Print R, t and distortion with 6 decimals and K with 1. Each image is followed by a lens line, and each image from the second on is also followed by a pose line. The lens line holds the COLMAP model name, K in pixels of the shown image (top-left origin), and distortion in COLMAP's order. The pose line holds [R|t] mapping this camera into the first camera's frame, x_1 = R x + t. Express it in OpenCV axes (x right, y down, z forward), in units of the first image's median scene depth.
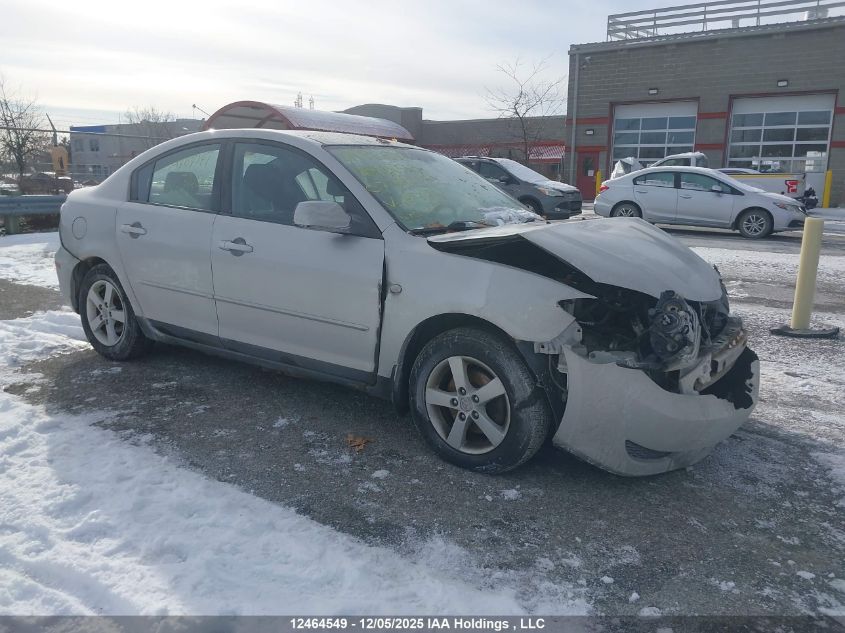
lens RADIAL K [[658.9, 0, 424.2], [0, 658.9, 313.4], [0, 0, 1]] dist [0.035931, -0.045281]
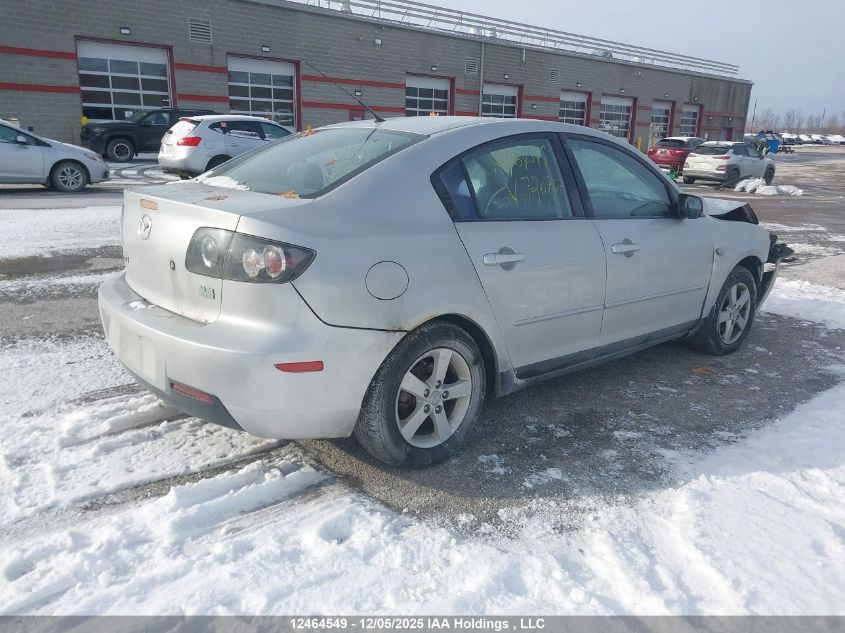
lens RADIAL K [[658.9, 0, 446.1], [0, 658.9, 301.2], [0, 0, 1]] dist [0.035931, -0.045281]
pose [[0.233150, -0.237114, 0.943090, -1.295134], [0.163770, 0.965539, 0.202271, -0.267945], [-0.958551, 0.107290, 0.263948, 0.987895]]
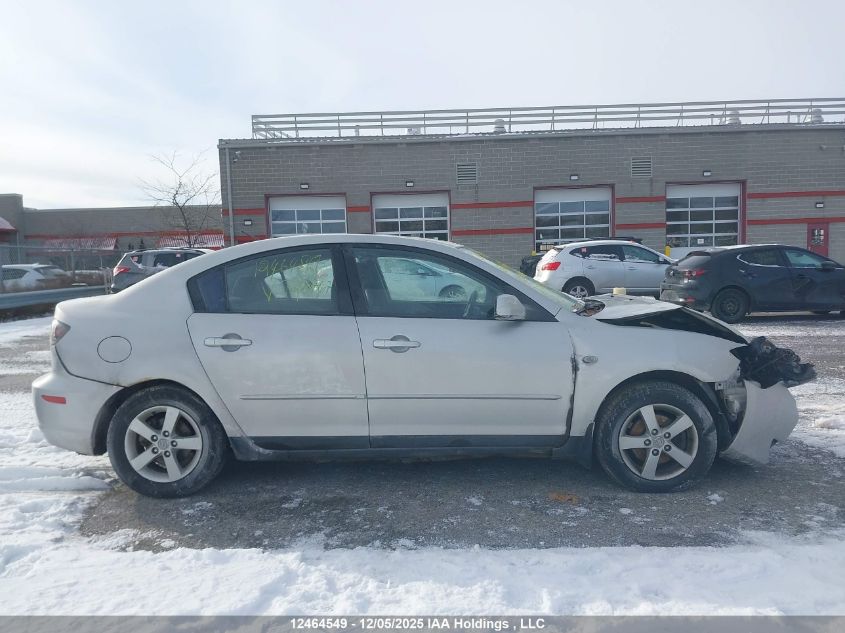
lens RADIAL K [[658.9, 0, 440.0], [0, 658.9, 314.7], [0, 0, 1]] dist [0.035931, -0.045281]
pose [[0.827978, -0.078015, 0.555308, -0.789126], [0.147086, 0.985817, -0.080811, -0.052329], [-0.541127, 0.148588, 0.827709, 0.092116]]
